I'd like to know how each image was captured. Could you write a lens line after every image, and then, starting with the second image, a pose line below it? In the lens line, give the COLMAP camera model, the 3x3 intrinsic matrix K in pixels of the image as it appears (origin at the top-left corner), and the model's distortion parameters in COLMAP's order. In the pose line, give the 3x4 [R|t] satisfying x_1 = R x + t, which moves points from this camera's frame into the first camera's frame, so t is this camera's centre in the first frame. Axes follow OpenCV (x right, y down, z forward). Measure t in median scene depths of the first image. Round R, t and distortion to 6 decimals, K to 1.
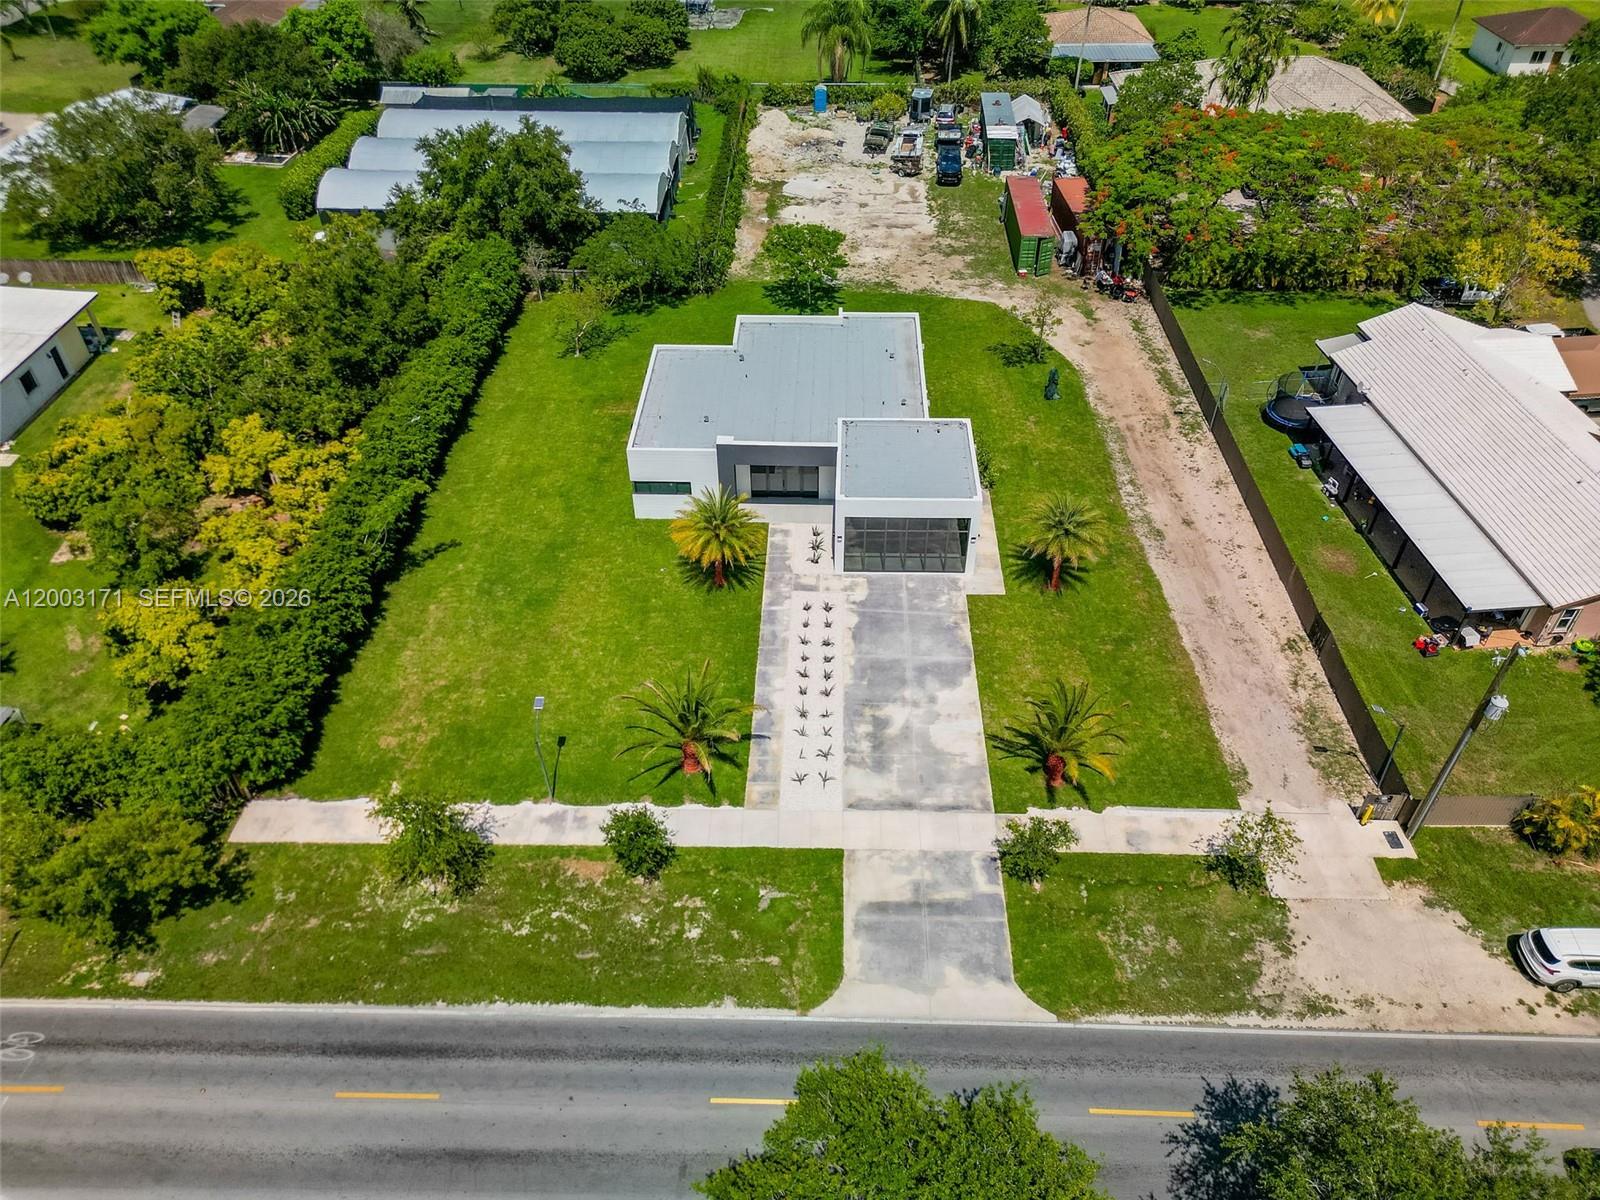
lens RADIAL K [[1118.8, 0, 800.0], [0, 1118.8, 600.0], [0, 0, 1]] dist [0.086985, -0.091139]
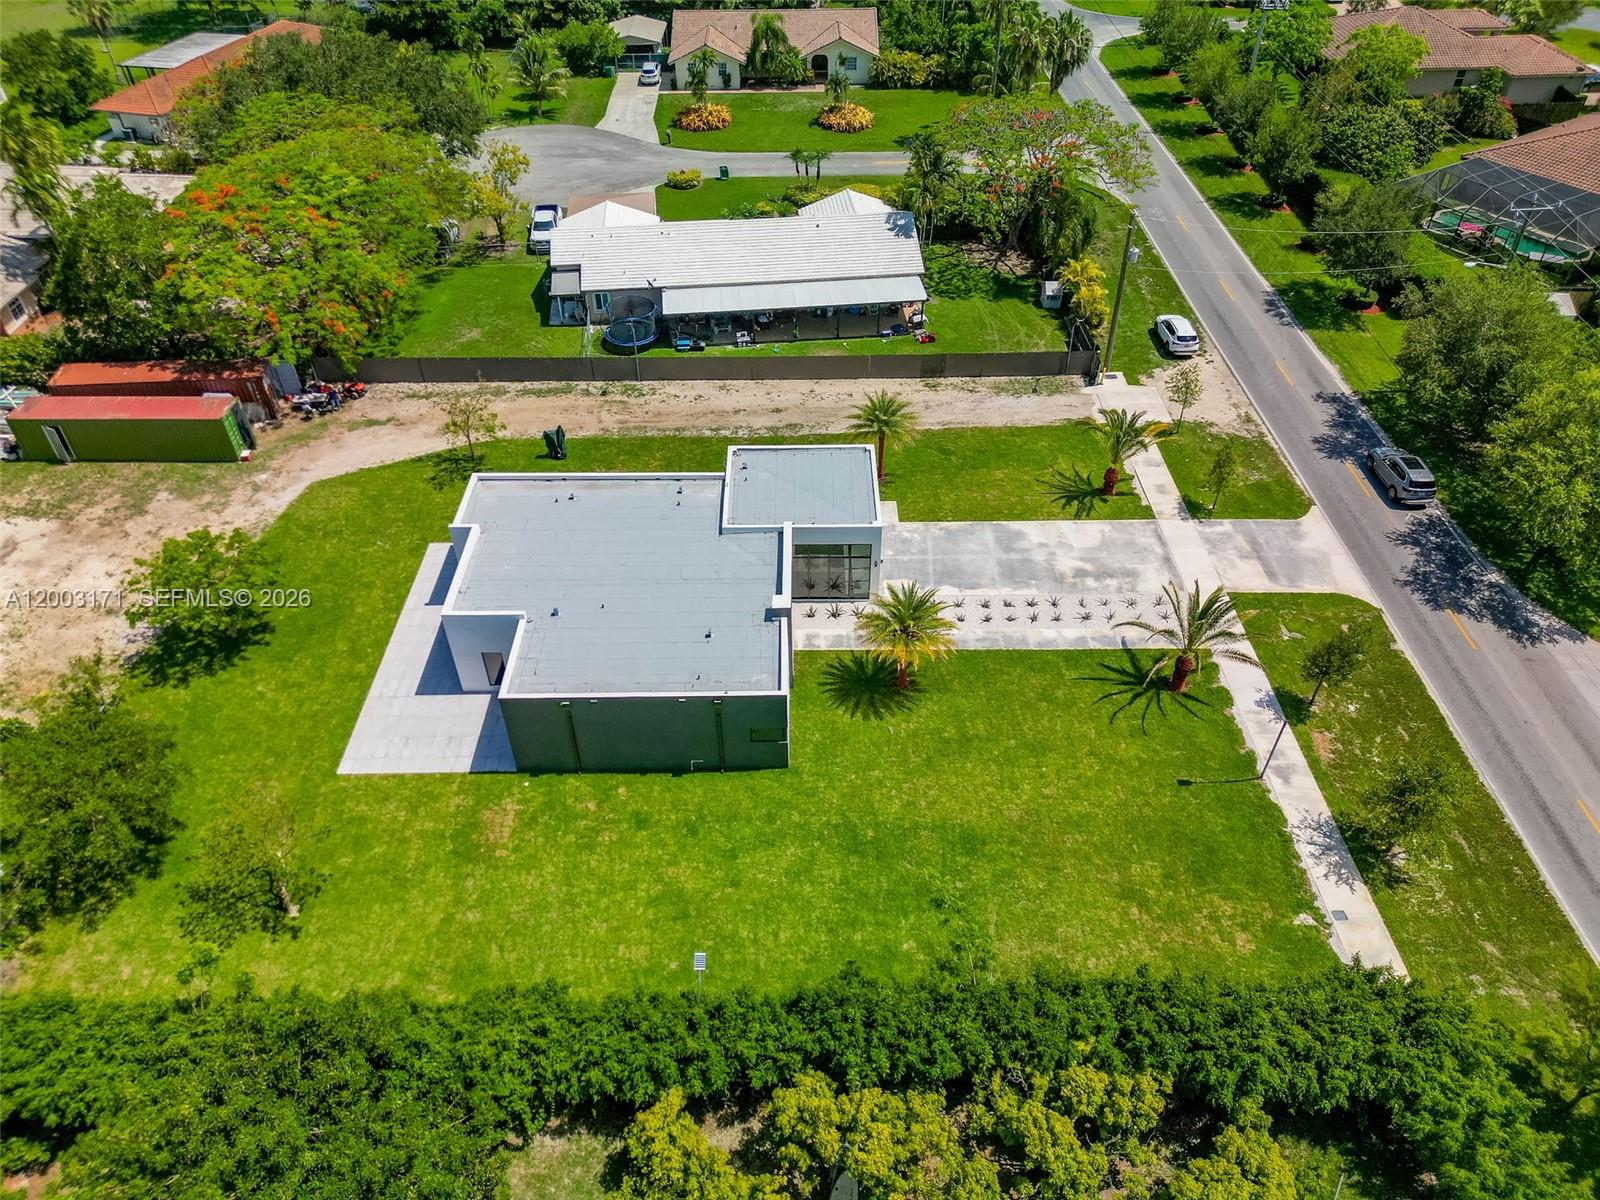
lens RADIAL K [[1118.8, 0, 800.0], [0, 1118.8, 600.0], [0, 0, 1]] dist [0.086985, -0.091139]
pose [[-0.037797, -0.639829, 0.767587, -0.680833], [0.653667, 0.565171, 0.503291, -0.534268], [-0.755838, 0.520769, 0.396873, 0.641059]]
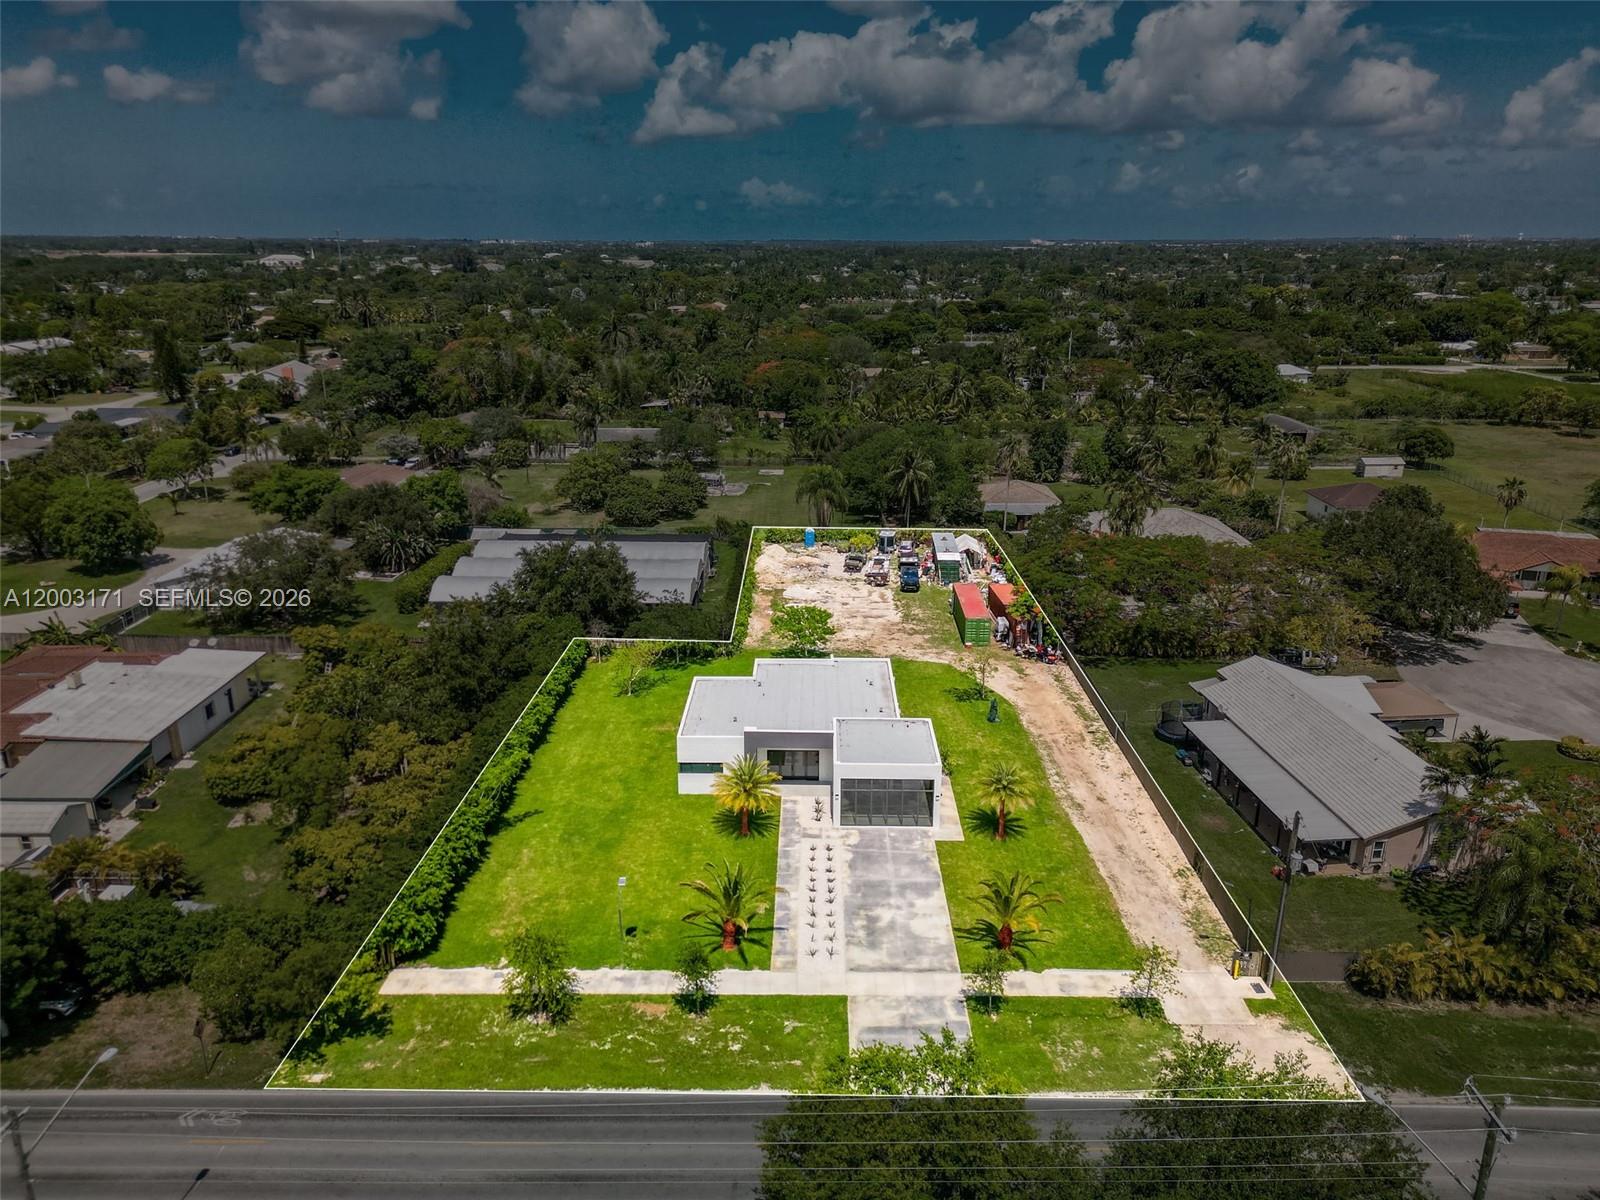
lens RADIAL K [[1118.8, 0, 800.0], [0, 1118.8, 600.0], [0, 0, 1]] dist [0.086985, -0.091139]
pose [[0.999819, 0.002677, 0.018824, -0.031714], [0.004810, 0.922216, -0.386645, 0.227526], [-0.018395, 0.386666, 0.922036, -0.295968]]
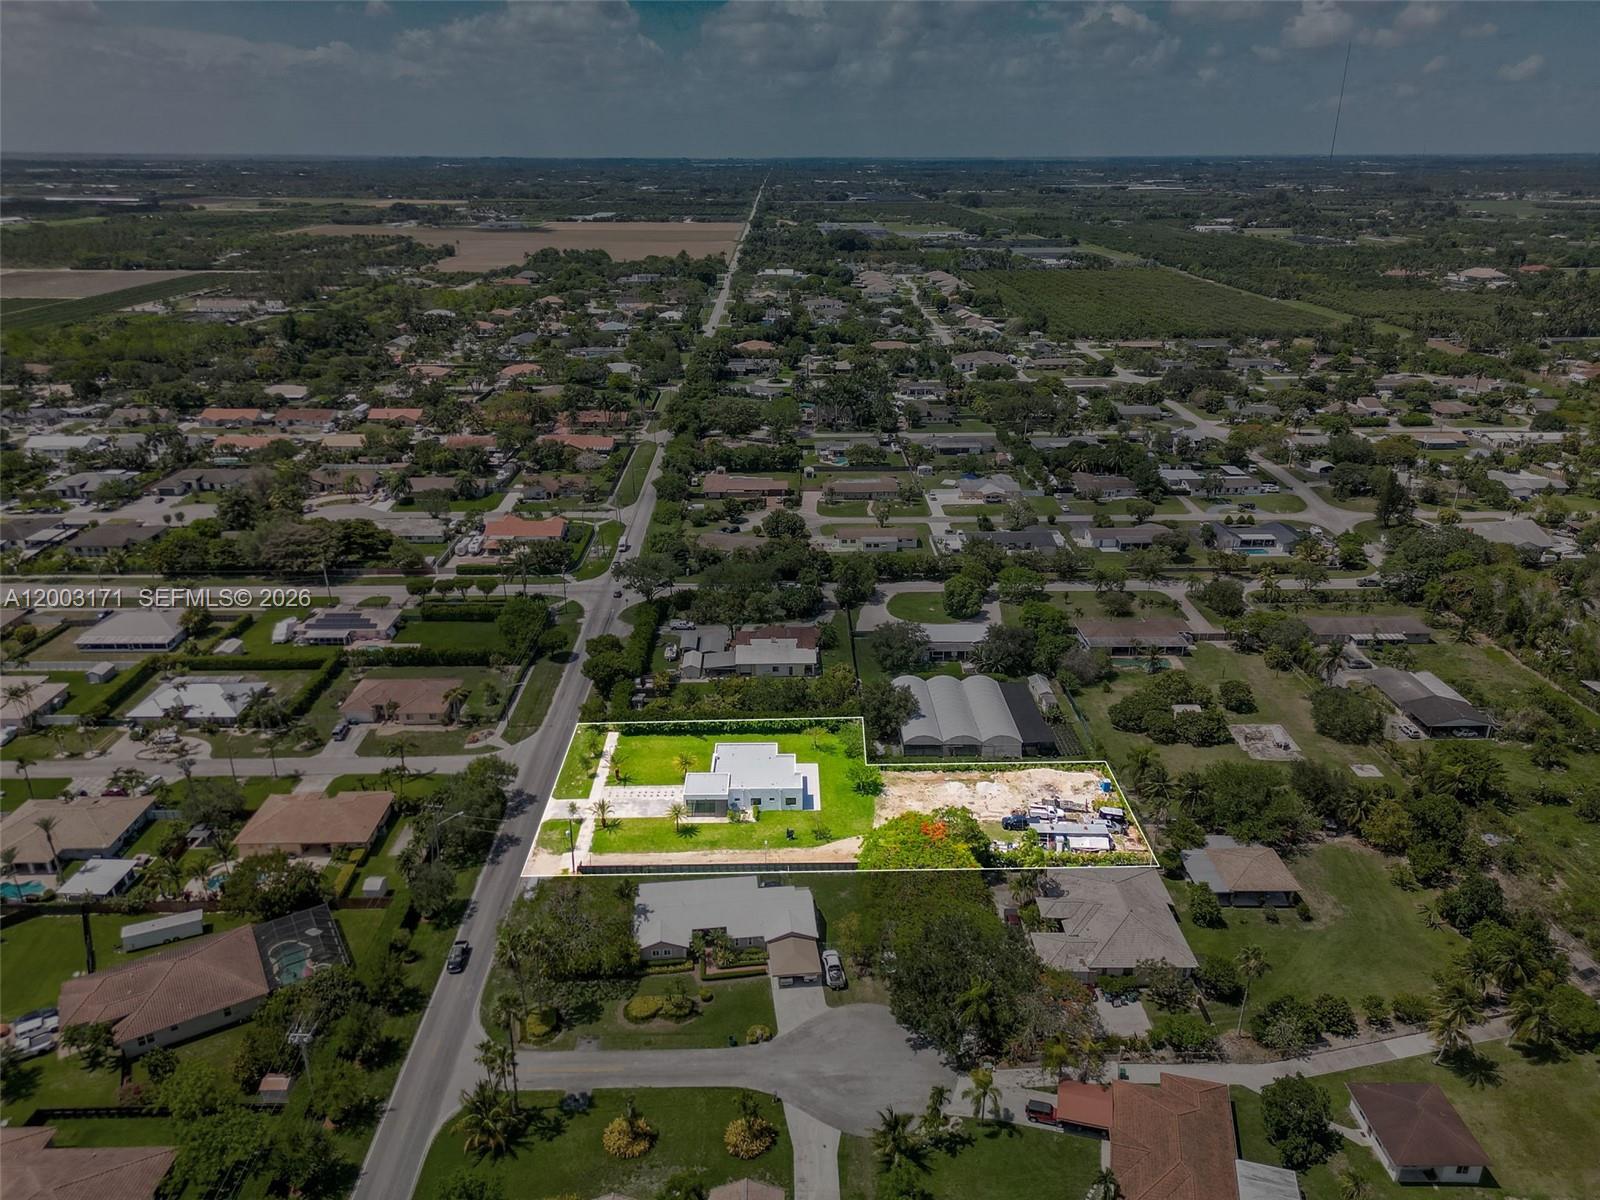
lens RADIAL K [[1118.8, 0, 800.0], [0, 1118.8, 600.0], [0, 0, 1]] dist [0.086985, -0.091139]
pose [[0.047741, 0.373964, -0.926214, 2.900675], [-0.648719, 0.716701, 0.255934, -1.502742], [0.759529, 0.588634, 0.276814, -0.045598]]
